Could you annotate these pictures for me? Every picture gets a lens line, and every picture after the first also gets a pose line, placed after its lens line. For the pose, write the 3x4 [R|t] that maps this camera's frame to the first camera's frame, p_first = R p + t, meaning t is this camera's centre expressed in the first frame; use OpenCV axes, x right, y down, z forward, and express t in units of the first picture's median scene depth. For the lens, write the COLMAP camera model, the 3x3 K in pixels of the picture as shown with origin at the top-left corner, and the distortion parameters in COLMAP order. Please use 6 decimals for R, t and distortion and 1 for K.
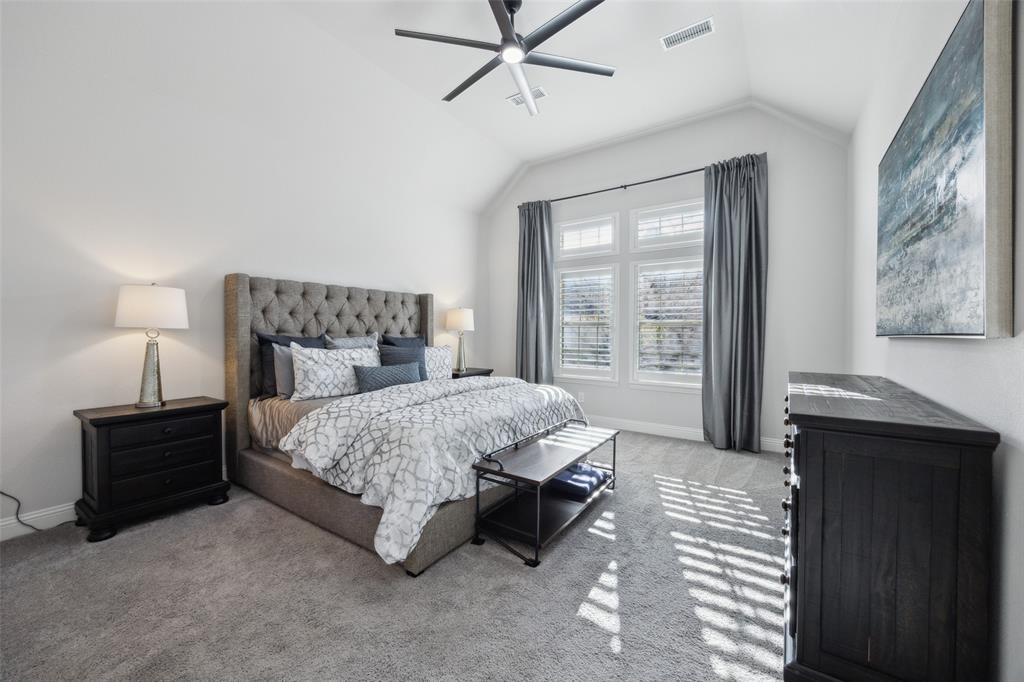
lens RADIAL K [[398.7, 0, 507.9], [0, 398.7, 333.0], [0, 0, 1]] dist [-0.002468, -0.000345]
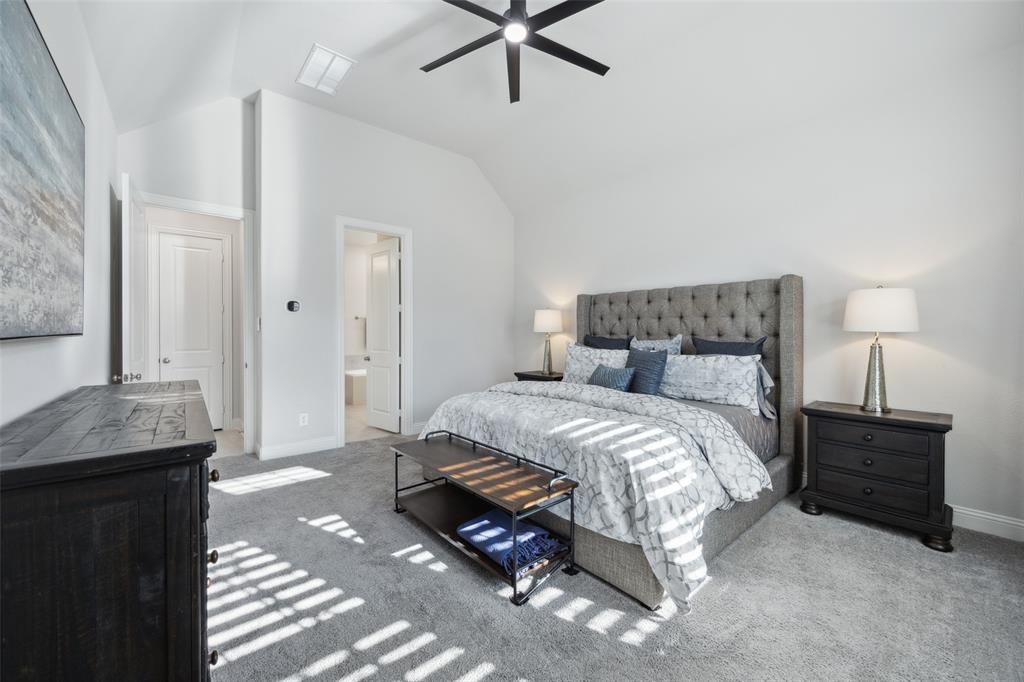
lens RADIAL K [[398.7, 0, 507.9], [0, 398.7, 333.0], [0, 0, 1]] dist [-0.002468, -0.000345]
pose [[-0.271341, -0.004458, -0.962473, 0.640765], [-0.003548, 0.999987, -0.003632, -0.000747], [0.962477, 0.002429, -0.271353, 0.884853]]
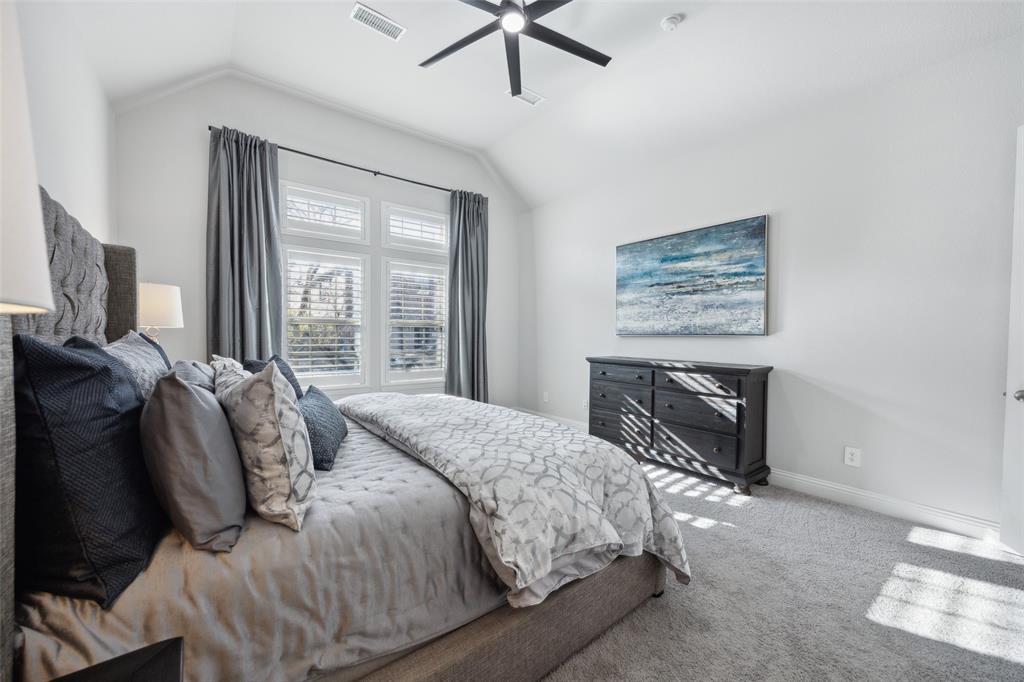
lens RADIAL K [[398.7, 0, 507.9], [0, 398.7, 333.0], [0, 0, 1]] dist [-0.002468, -0.000345]
pose [[0.291840, -0.005738, 0.956450, -0.609866], [-0.004236, 0.999964, 0.007292, -0.008889], [-0.956458, -0.006180, 0.291805, 0.539672]]
